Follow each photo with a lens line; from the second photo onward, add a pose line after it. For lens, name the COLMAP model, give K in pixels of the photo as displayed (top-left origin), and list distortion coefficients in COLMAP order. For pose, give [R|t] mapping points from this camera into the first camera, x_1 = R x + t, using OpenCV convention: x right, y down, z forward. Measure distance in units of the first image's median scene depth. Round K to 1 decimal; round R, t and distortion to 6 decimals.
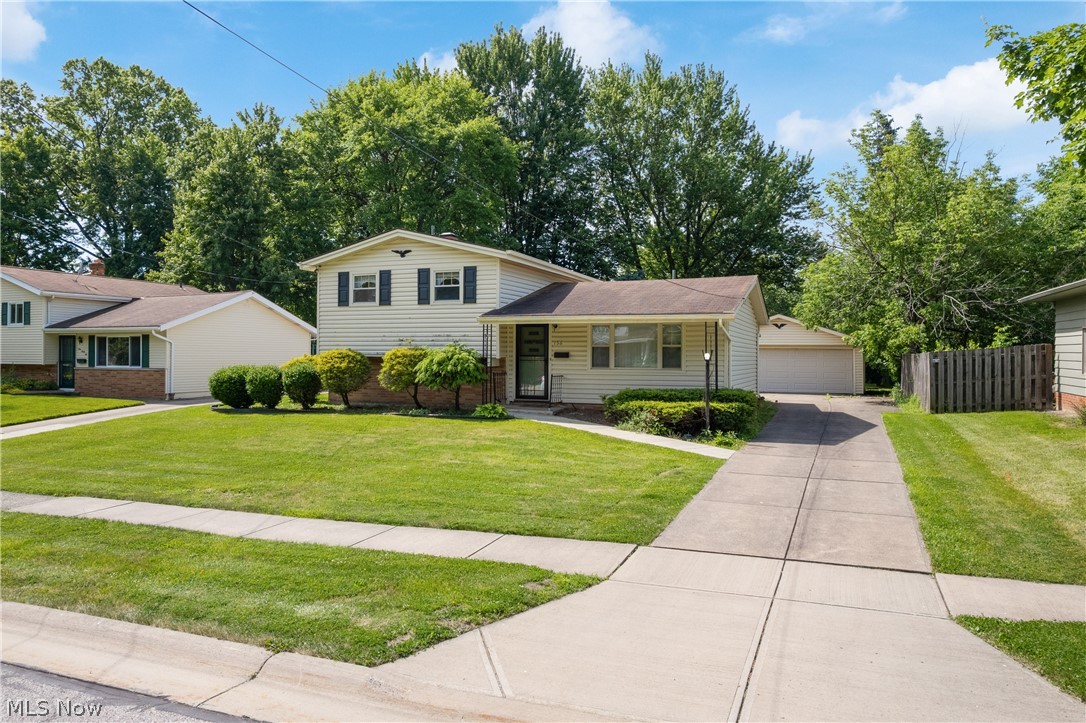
lens RADIAL K [[734.7, 0, 543.4], [0, 734.7, 346.7], [0, 0, 1]] dist [-0.076930, 0.066968]
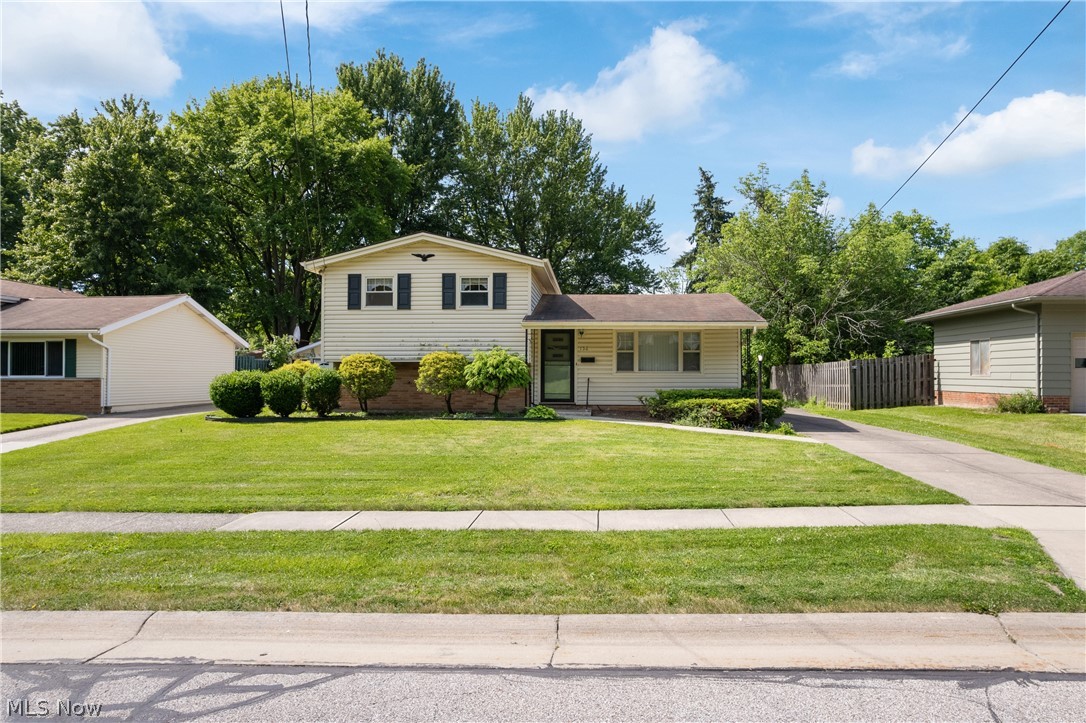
lens RADIAL K [[673.7, 0, 546.9], [0, 673.7, 363.4], [0, 0, 1]] dist [-0.091534, 0.080725]
pose [[0.948706, 0.003537, 0.316139, -0.320967], [-0.000560, 0.999955, -0.009507, 0.024103], [-0.316159, 0.008843, 0.948665, 0.090566]]
